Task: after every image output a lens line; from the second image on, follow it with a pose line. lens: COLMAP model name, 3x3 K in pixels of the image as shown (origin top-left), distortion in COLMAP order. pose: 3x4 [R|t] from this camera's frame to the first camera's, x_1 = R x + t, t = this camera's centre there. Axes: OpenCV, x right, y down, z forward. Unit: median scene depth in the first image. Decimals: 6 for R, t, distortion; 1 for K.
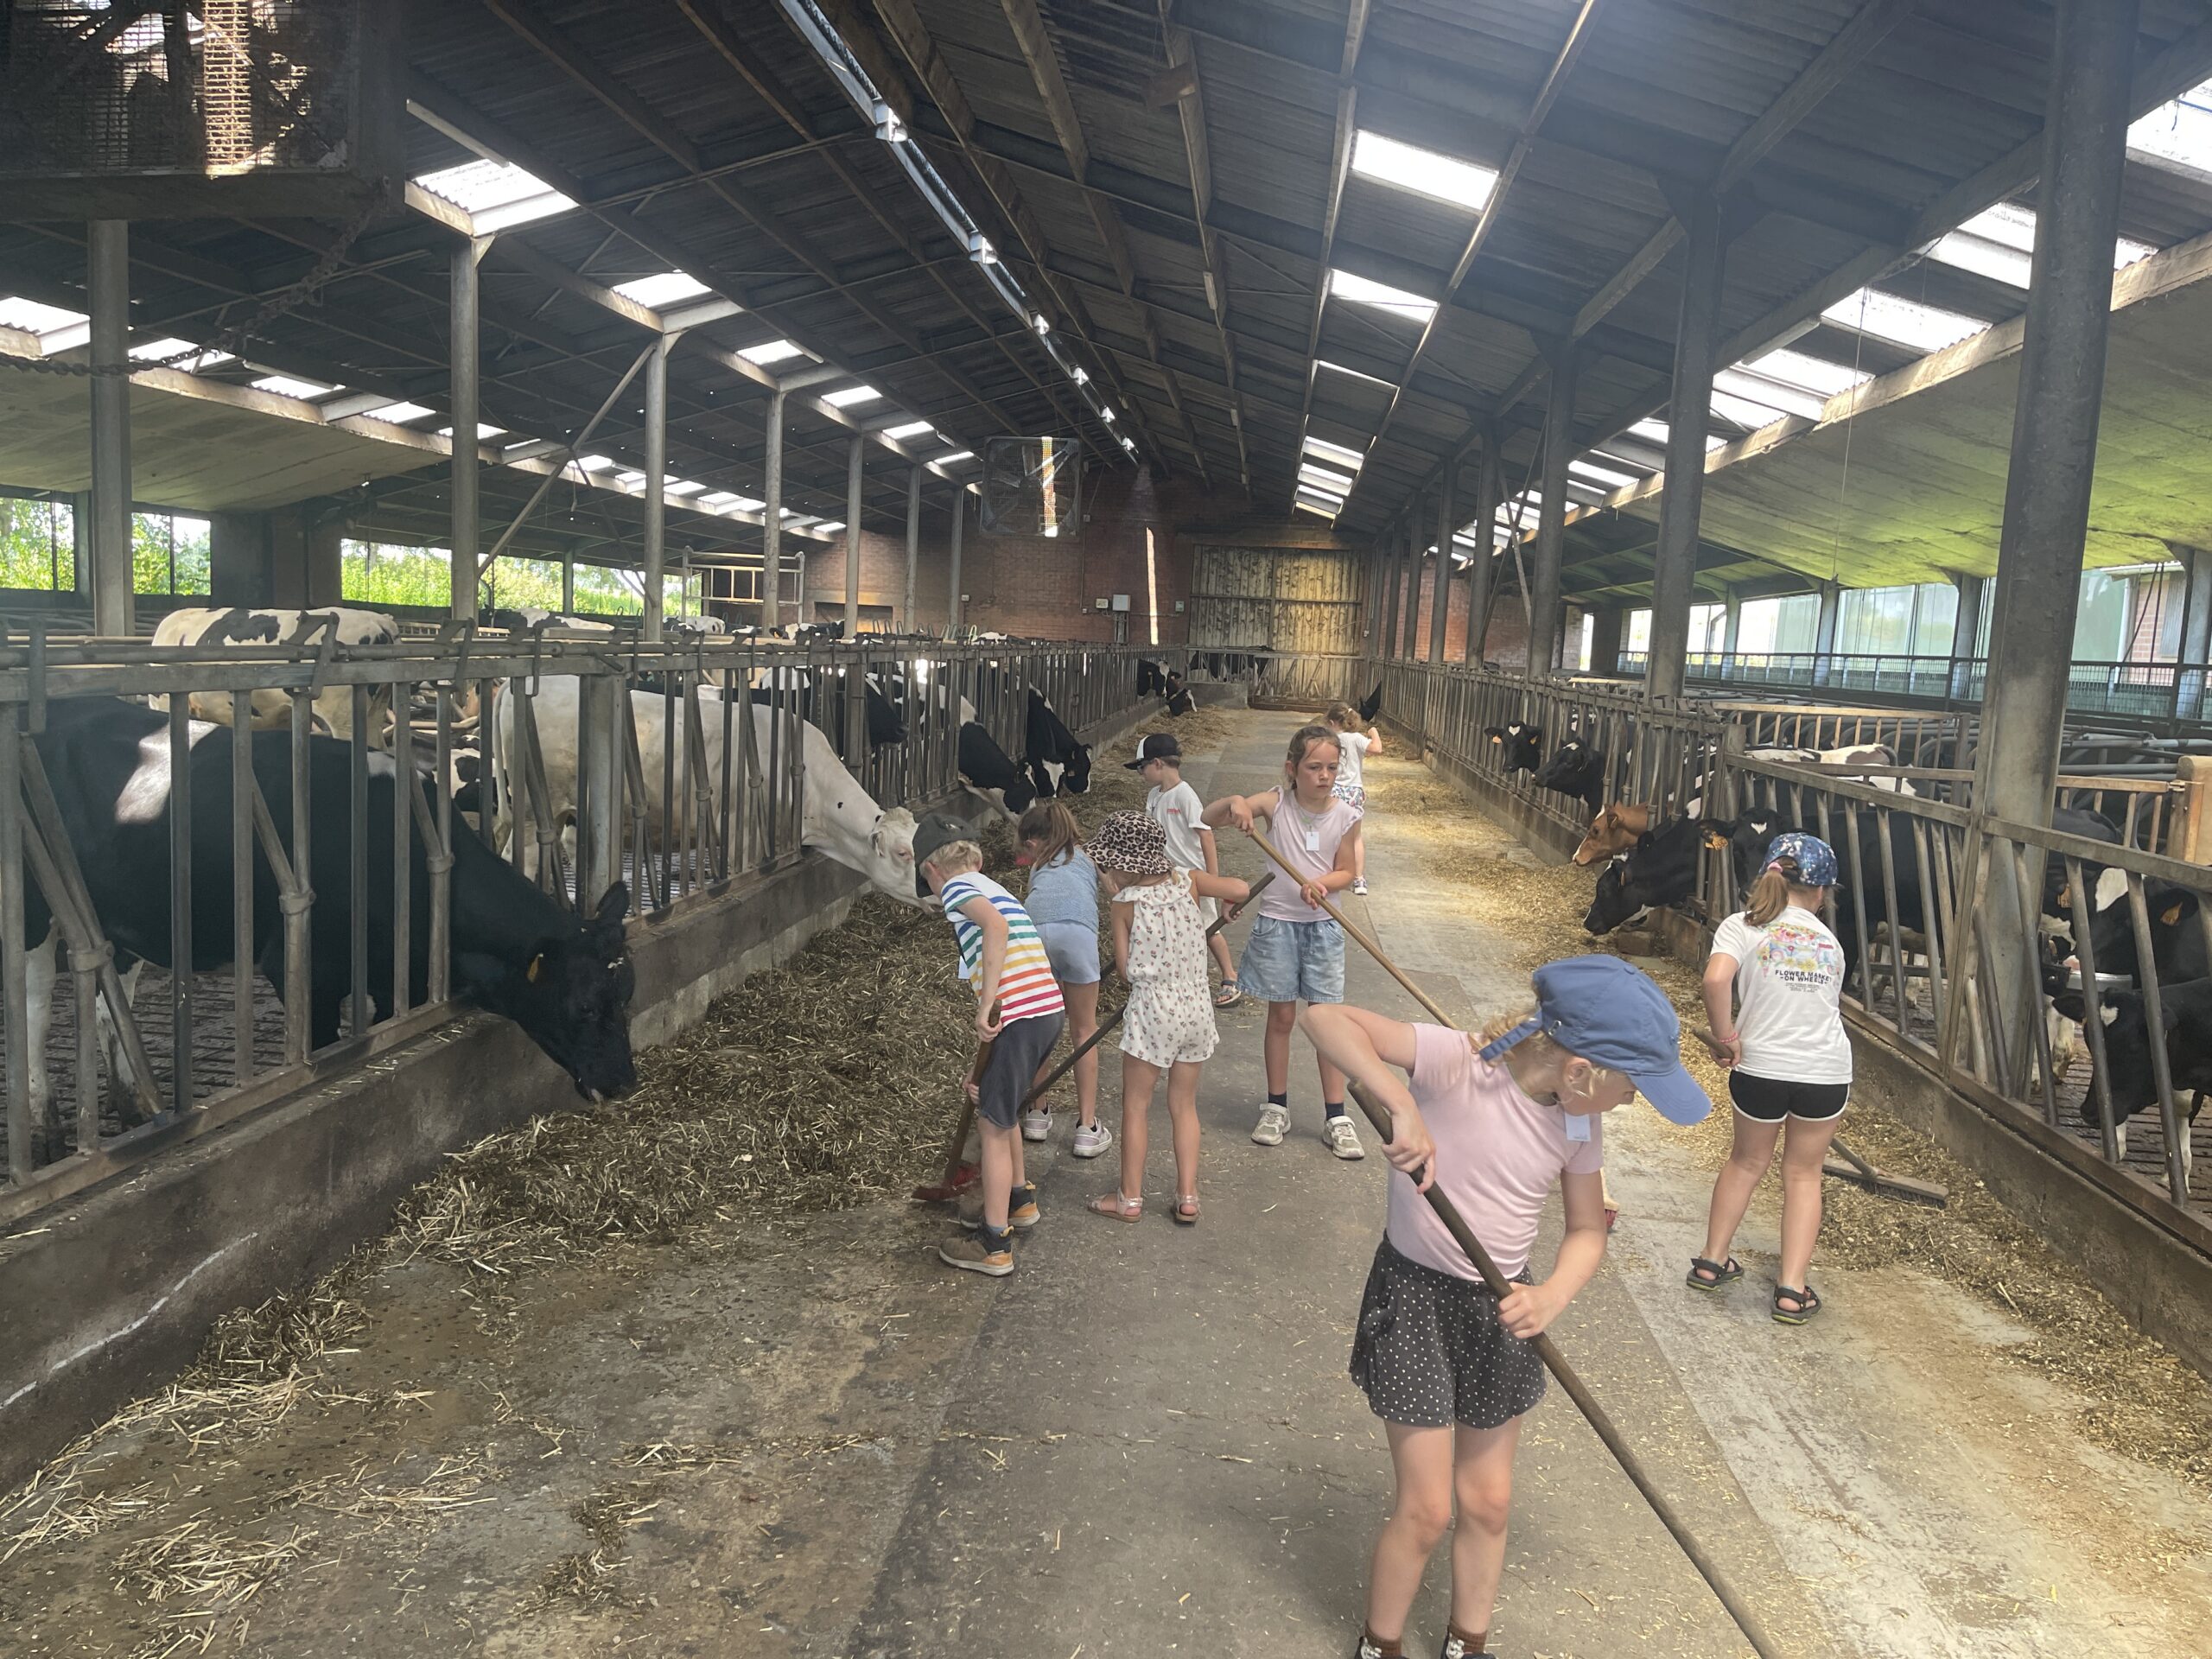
lens RADIAL K [[1661.7, 0, 1092.4], [0, 1661.7, 844.6], [0, 0, 1]] dist [0.075019, -0.099884]
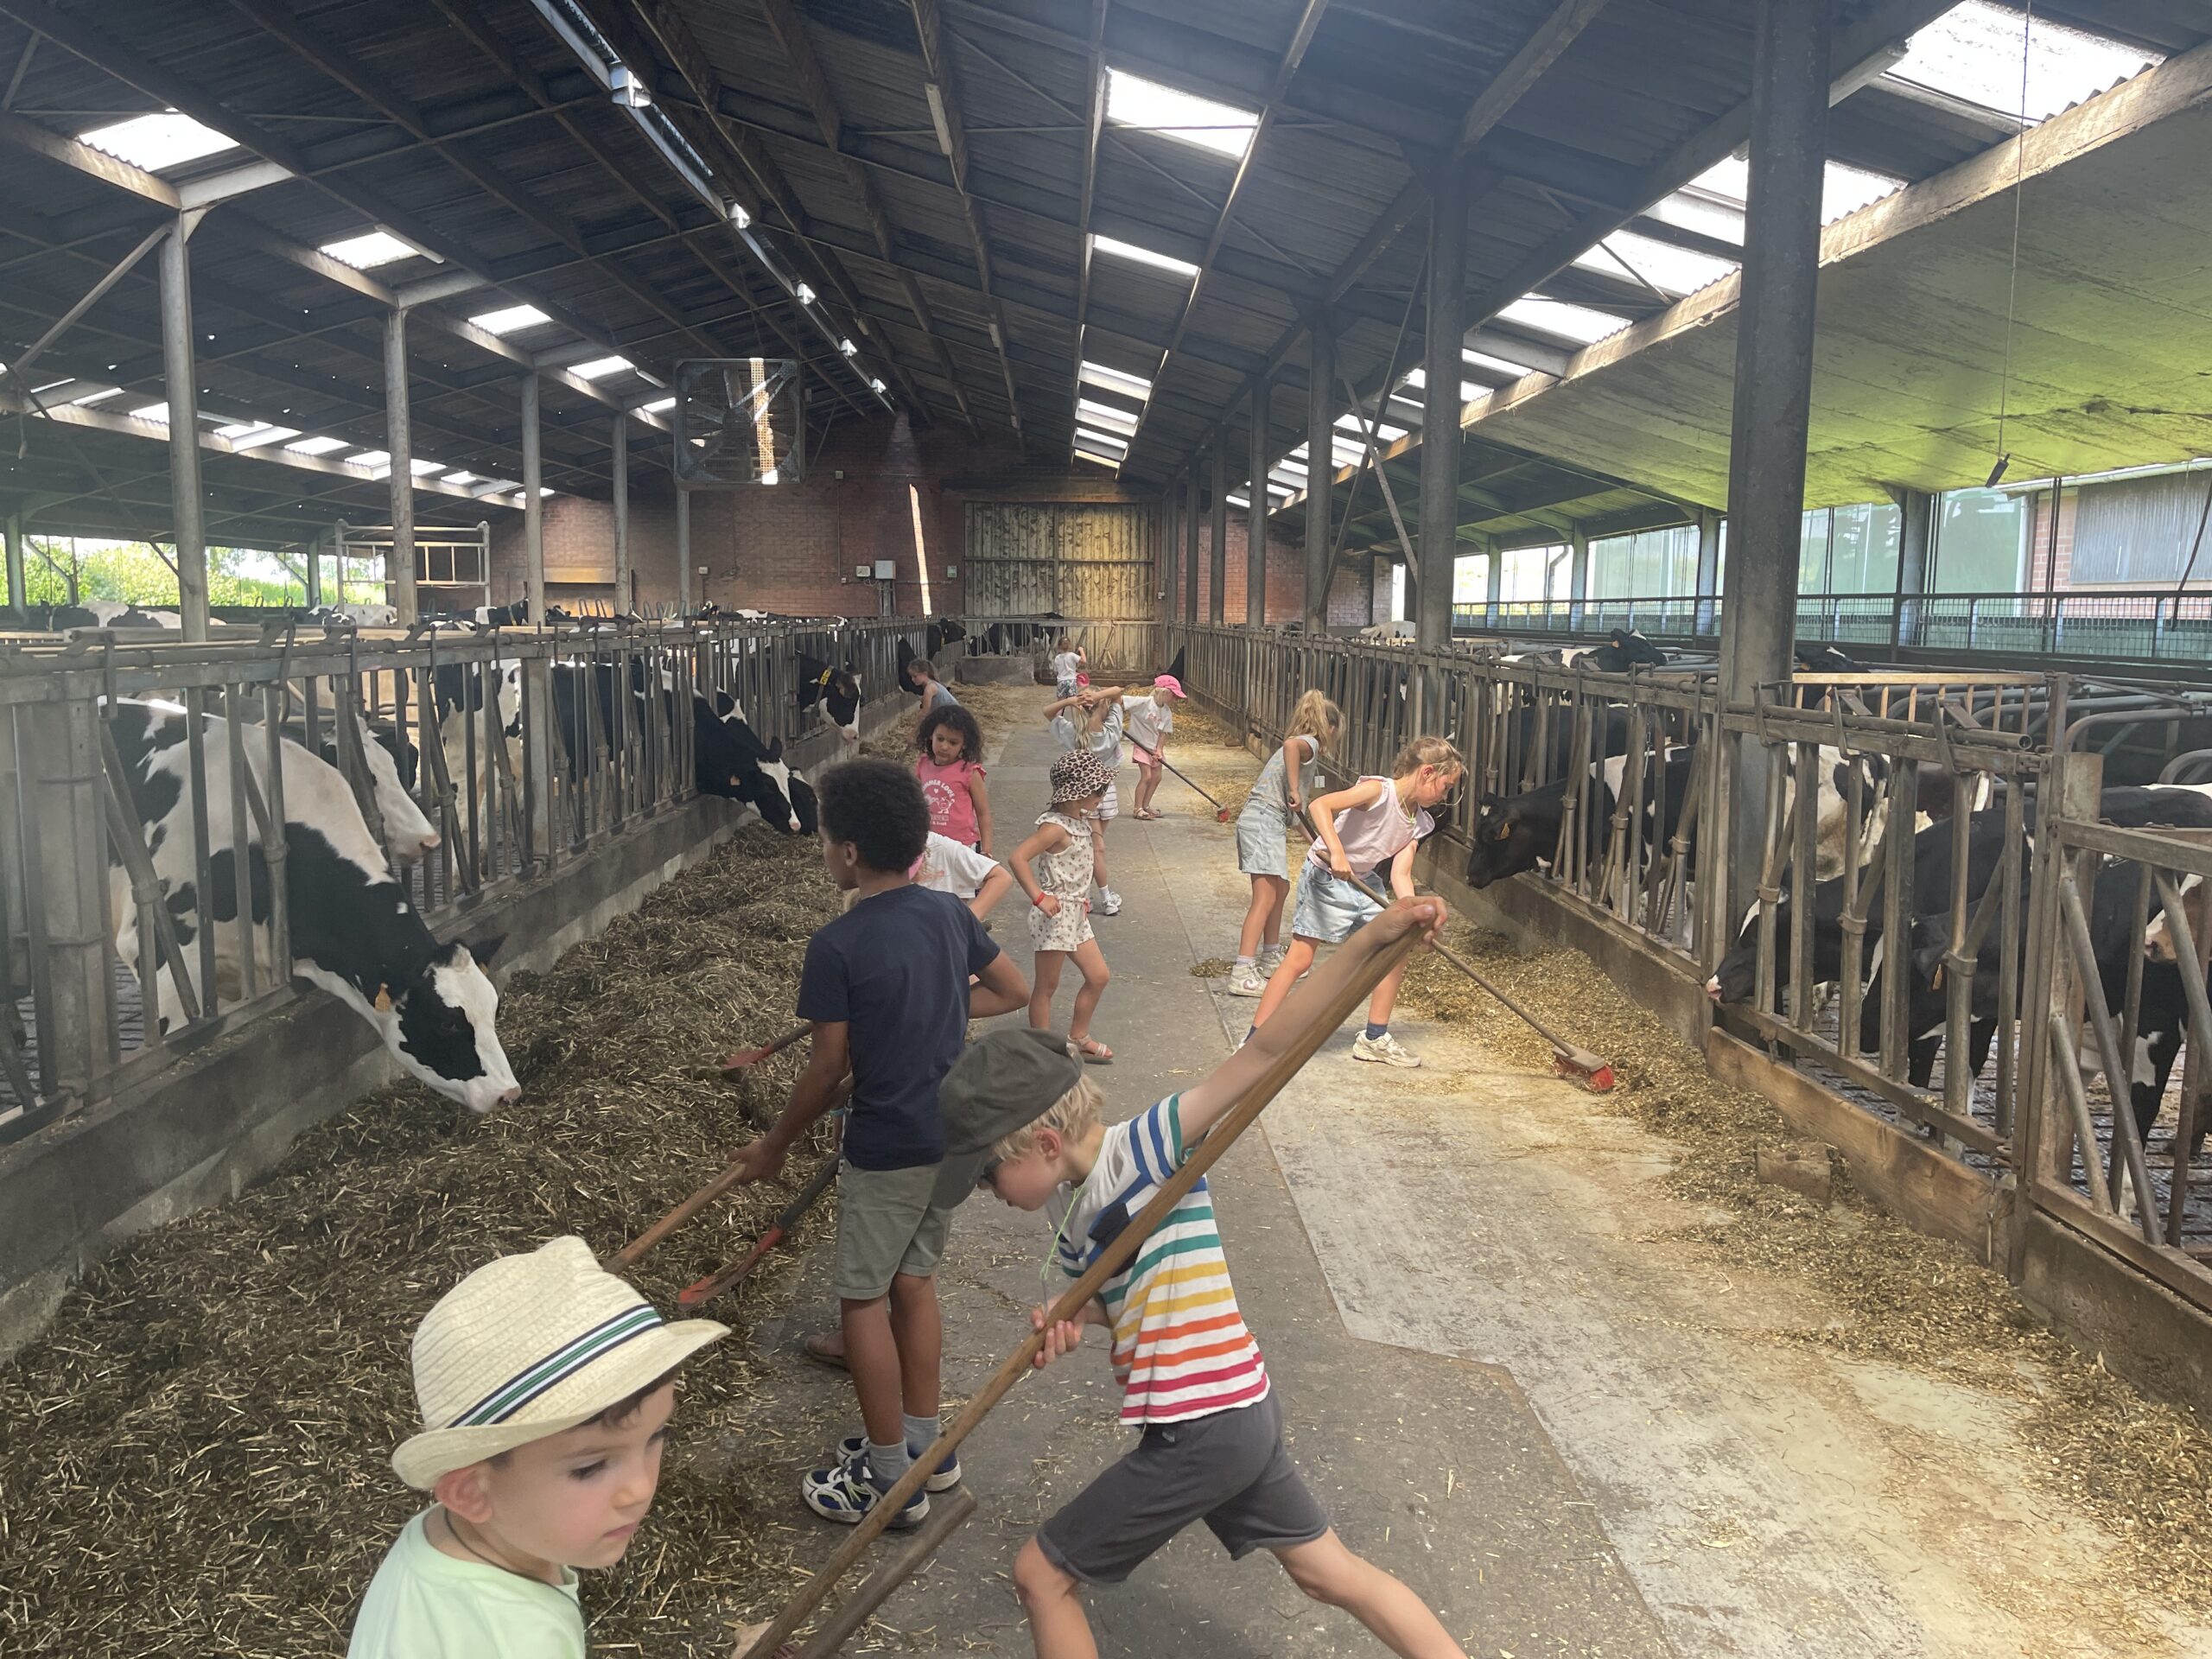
lens RADIAL K [[1661.7, 0, 1099.6], [0, 1661.7, 820.1], [0, 0, 1]] dist [0.075019, -0.099884]
pose [[0.990687, -0.056111, 0.124061, 0.025369], [0.055612, 0.998424, 0.007484, -0.026813], [-0.124286, -0.000515, 0.992246, 0.218307]]
